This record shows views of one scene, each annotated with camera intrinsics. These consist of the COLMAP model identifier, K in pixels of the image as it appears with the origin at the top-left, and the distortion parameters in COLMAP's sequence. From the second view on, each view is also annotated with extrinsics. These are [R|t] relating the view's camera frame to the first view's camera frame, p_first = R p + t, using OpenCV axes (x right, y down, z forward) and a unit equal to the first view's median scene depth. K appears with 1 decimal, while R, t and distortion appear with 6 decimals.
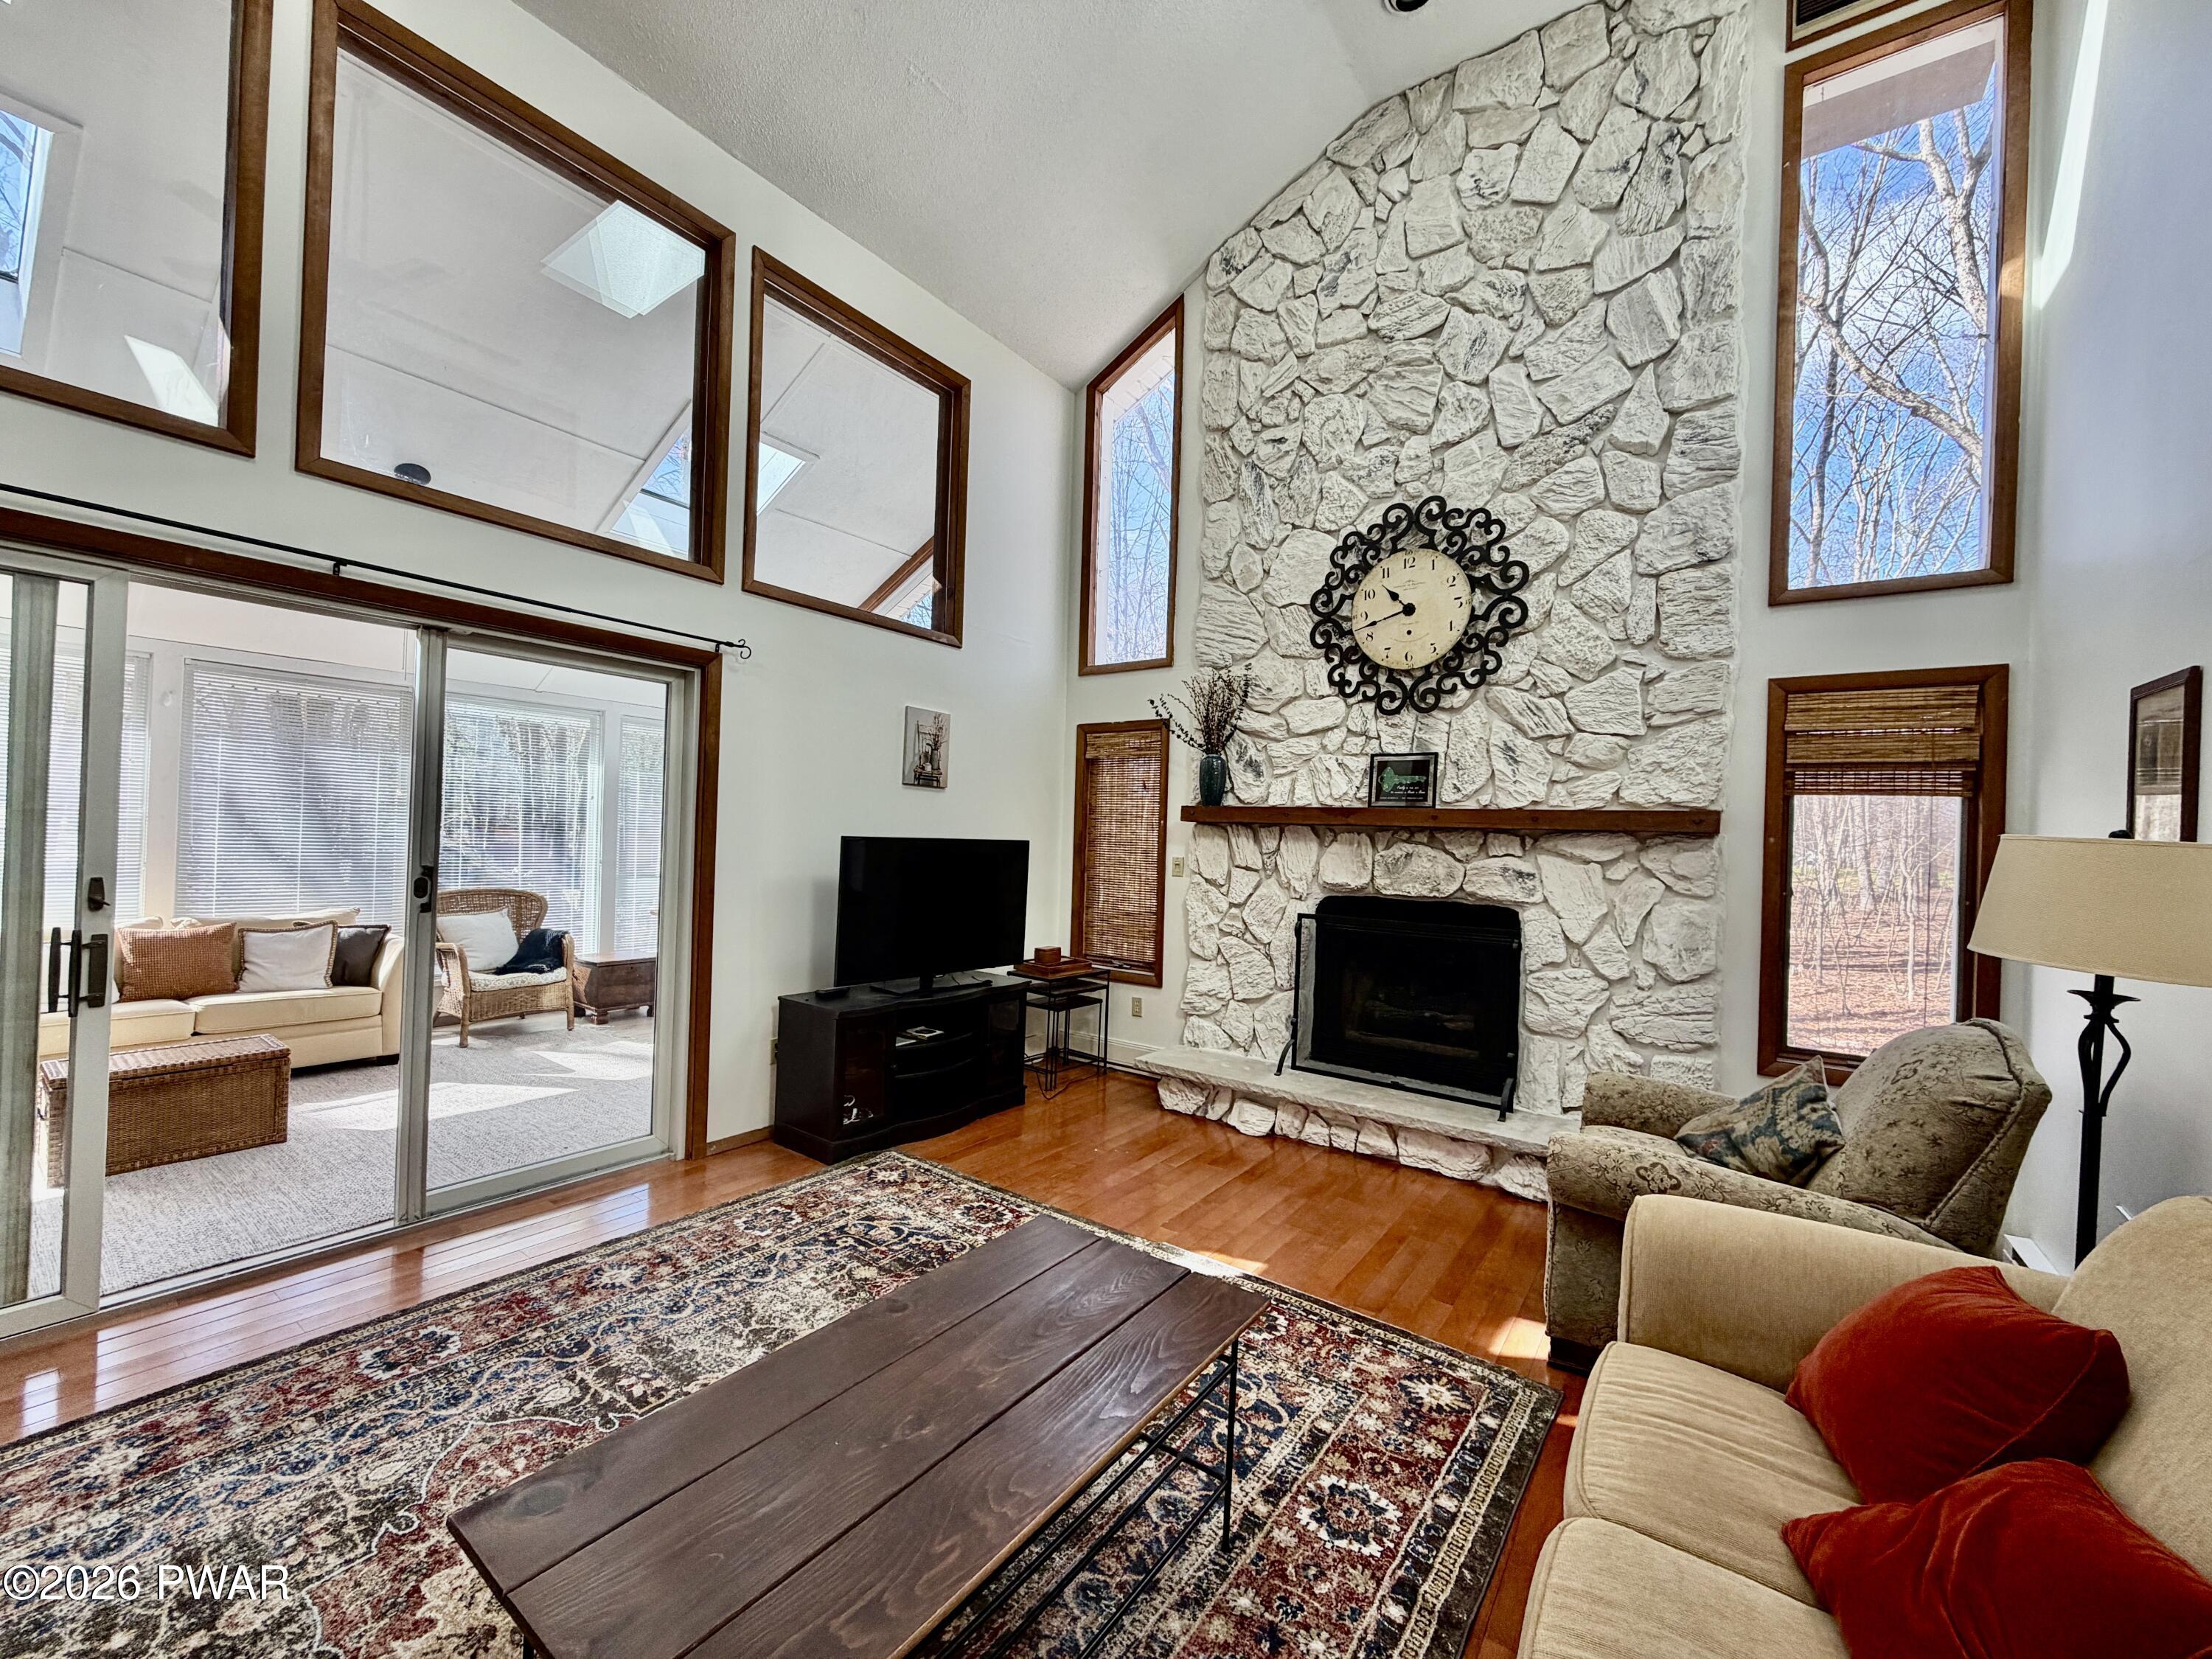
lens RADIAL K [[878.8, 0, 1112.2], [0, 878.8, 830.7], [0, 0, 1]] dist [0.001258, -0.000023]
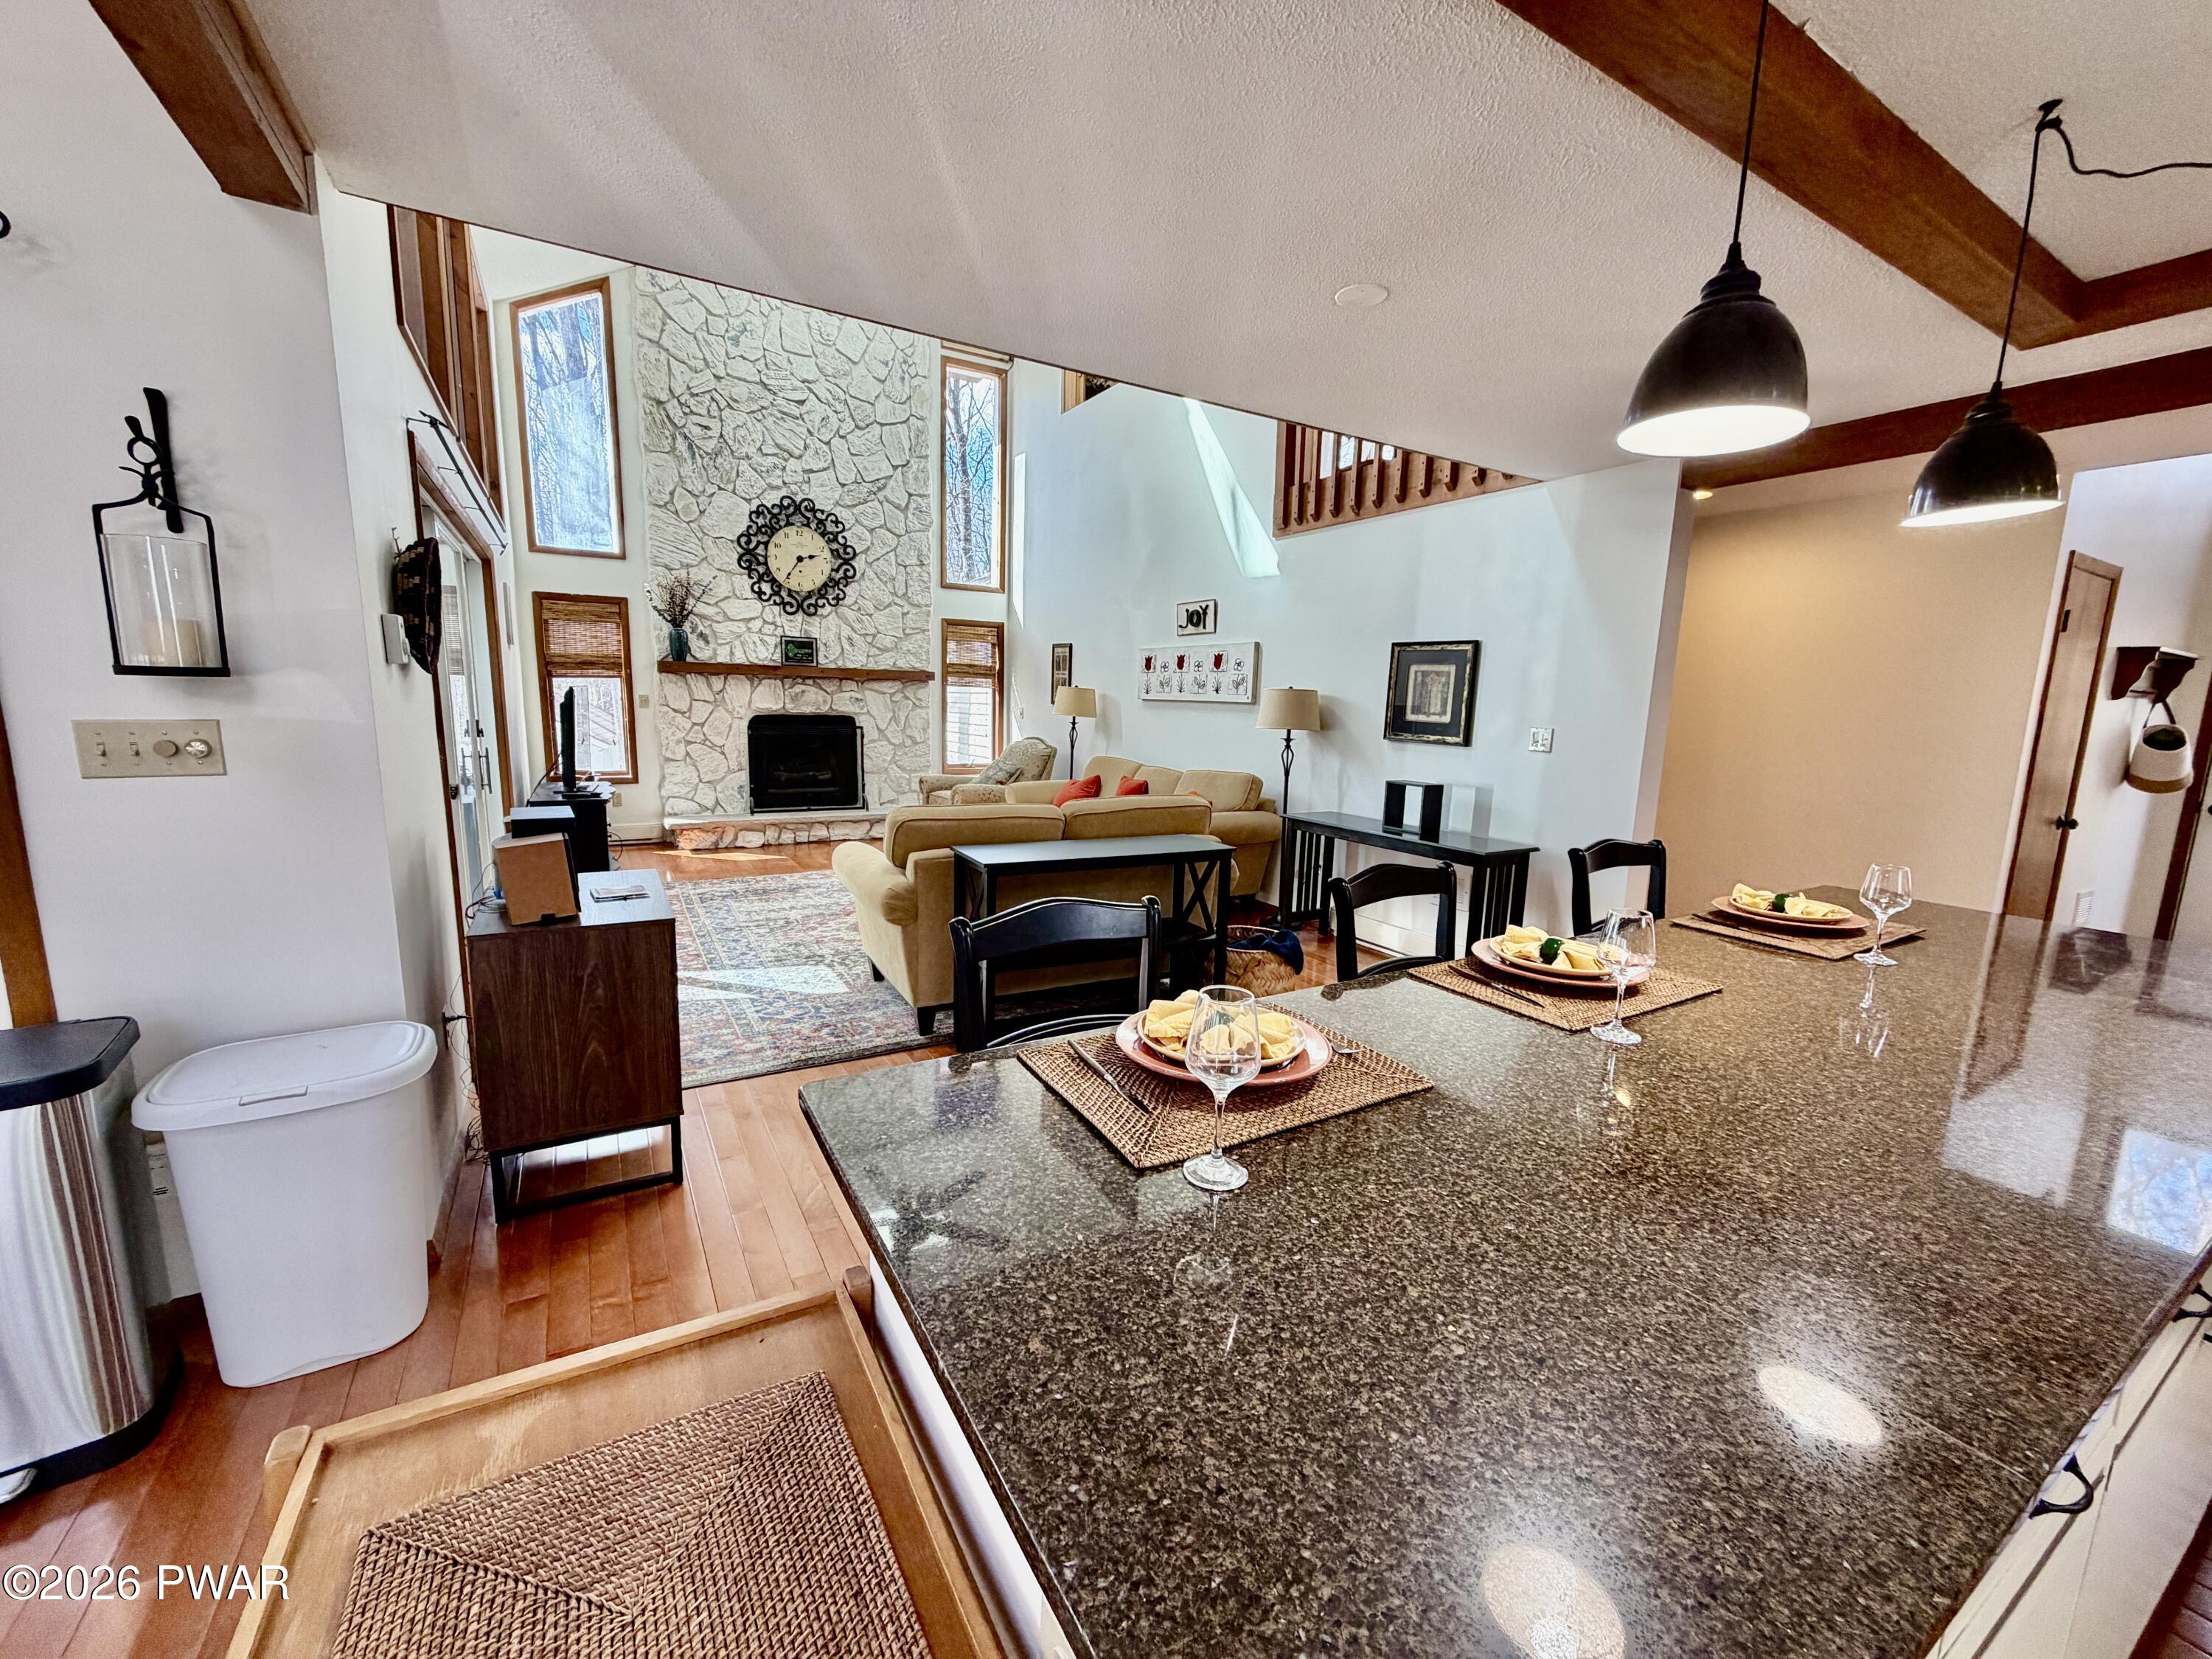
lens RADIAL K [[878.8, 0, 1104.2], [0, 878.8, 835.6], [0, 0, 1]] dist [0.001258, -0.000023]
pose [[0.397652, -0.166209, 0.902356, -1.174214], [-0.018081, 0.981845, 0.188819, -0.036700], [-0.917358, -0.091399, 0.387428, -0.370322]]
